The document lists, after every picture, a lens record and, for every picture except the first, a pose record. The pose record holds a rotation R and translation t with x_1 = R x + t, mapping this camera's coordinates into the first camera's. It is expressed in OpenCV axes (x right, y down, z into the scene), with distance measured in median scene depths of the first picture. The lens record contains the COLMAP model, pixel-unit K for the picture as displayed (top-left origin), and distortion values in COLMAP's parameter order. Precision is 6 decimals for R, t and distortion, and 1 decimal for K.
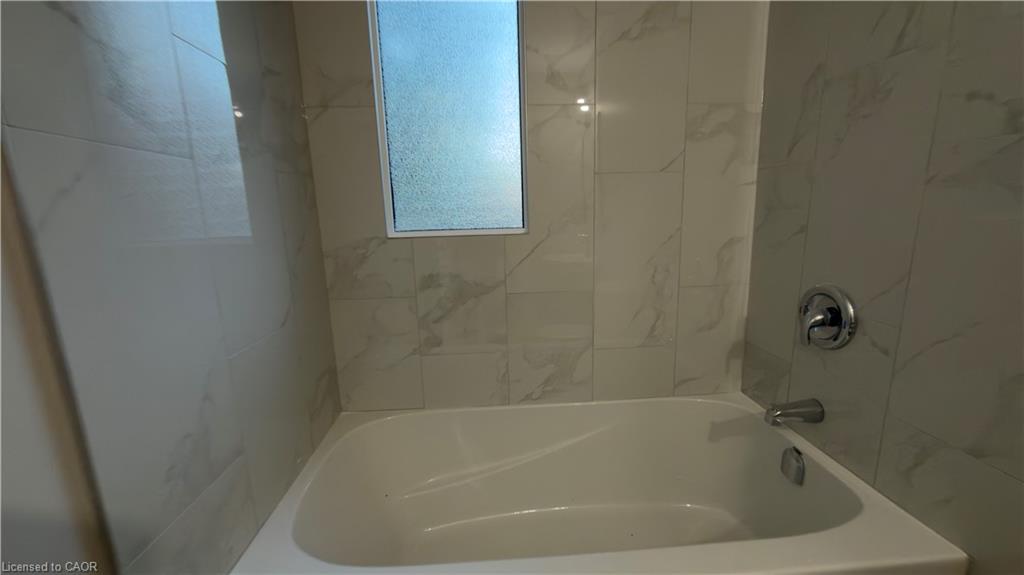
lens RADIAL K [[407.9, 0, 510.6], [0, 407.9, 288.7], [0, 0, 1]] dist [0.001200, -0.000184]
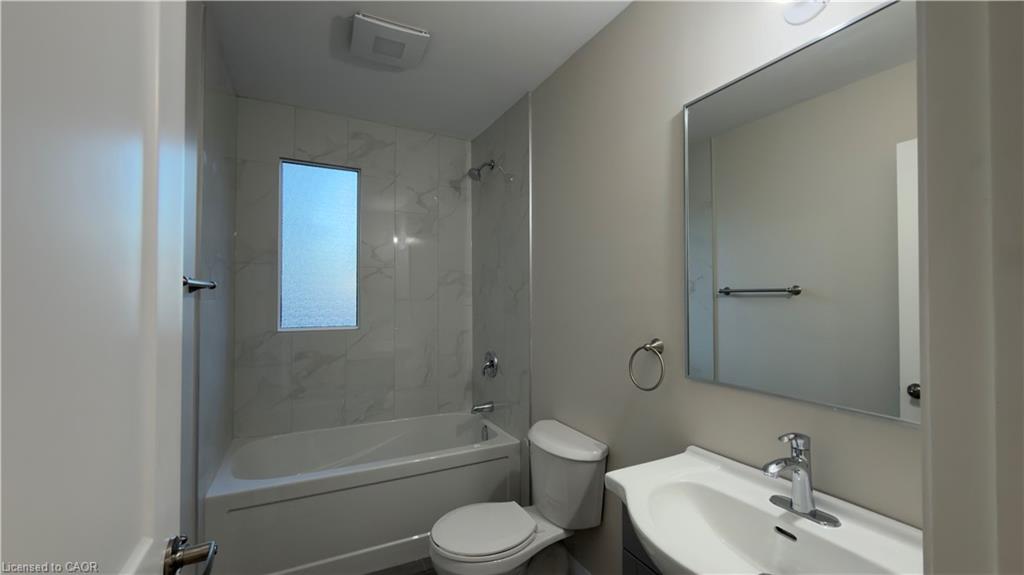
lens RADIAL K [[407.9, 0, 510.6], [0, 407.9, 288.7], [0, 0, 1]] dist [0.001200, -0.000184]
pose [[0.917902, 0.035425, 0.395223, -0.069465], [0.046329, 0.979627, -0.195406, 0.087145], [-0.394094, 0.197674, 0.897561, -1.036008]]
